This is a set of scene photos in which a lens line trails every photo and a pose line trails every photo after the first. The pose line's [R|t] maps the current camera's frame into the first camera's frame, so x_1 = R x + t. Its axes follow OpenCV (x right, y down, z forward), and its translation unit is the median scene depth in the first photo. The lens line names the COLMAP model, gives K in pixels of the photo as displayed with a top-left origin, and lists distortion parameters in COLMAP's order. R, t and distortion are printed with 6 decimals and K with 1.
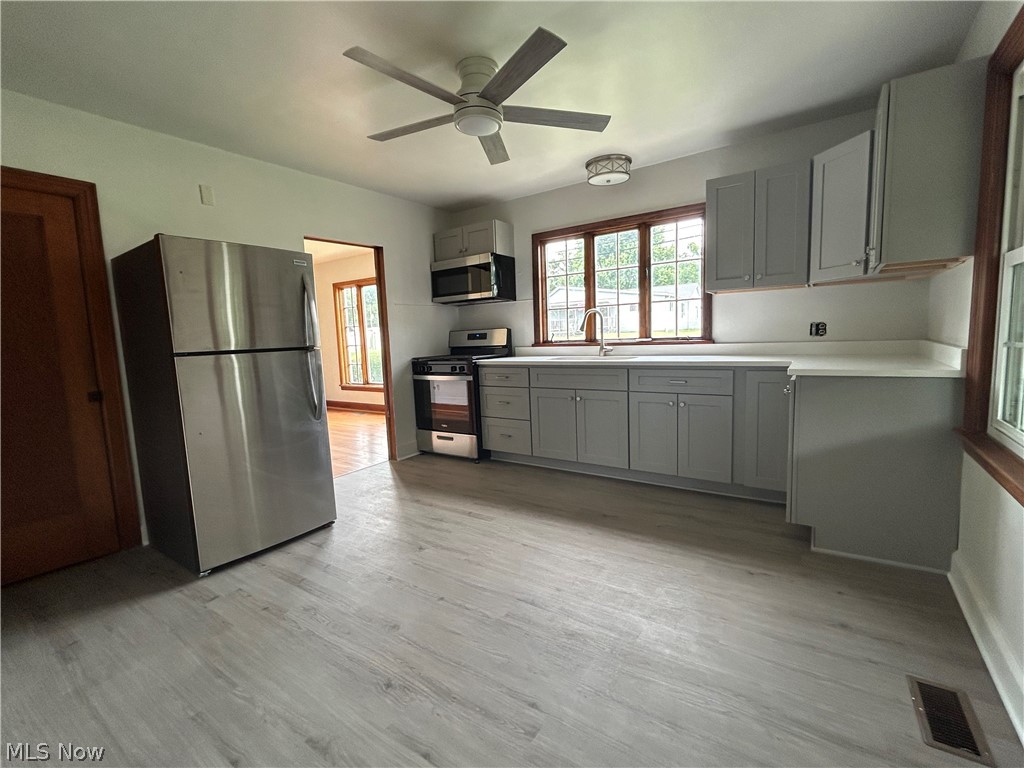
lens RADIAL K [[457.2, 0, 510.0], [0, 457.2, 380.0], [0, 0, 1]] dist [-0.000353, -0.000096]
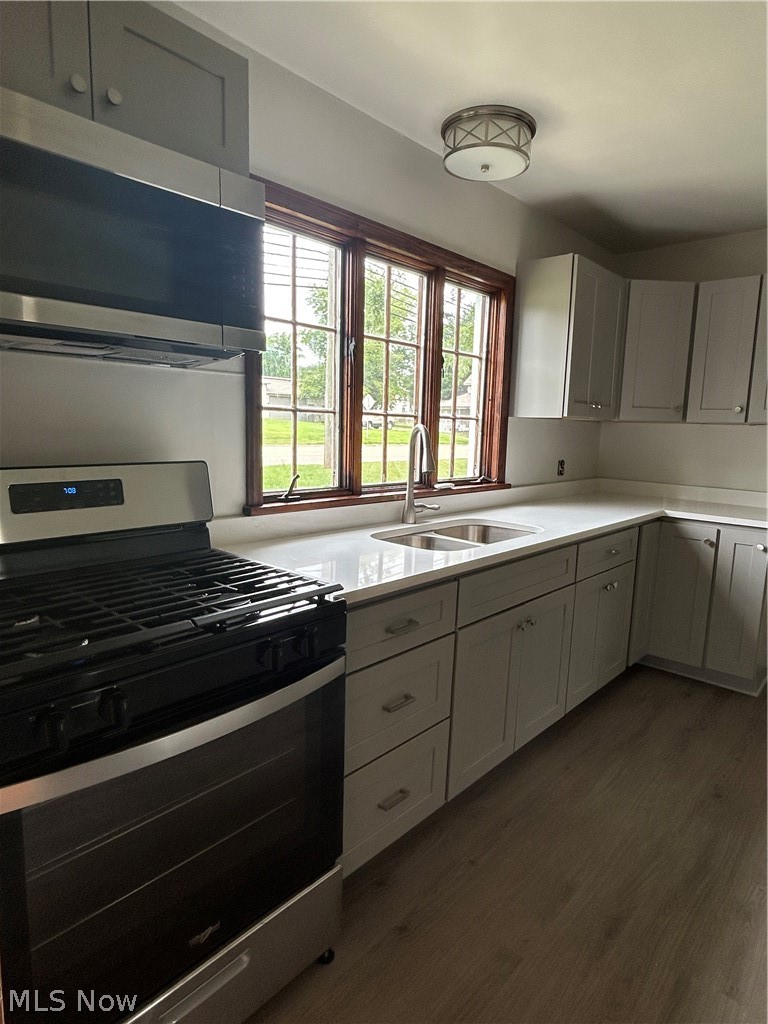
lens RADIAL K [[600.7, 0, 384.7], [0, 600.7, 516.0], [0, 0, 1]] dist [-0.002124, -0.000189]
pose [[0.131057, -0.092087, 0.987089, -0.352875], [0.084854, 0.993065, 0.081379, -0.095731], [-0.987737, 0.073094, 0.137962, 0.800164]]
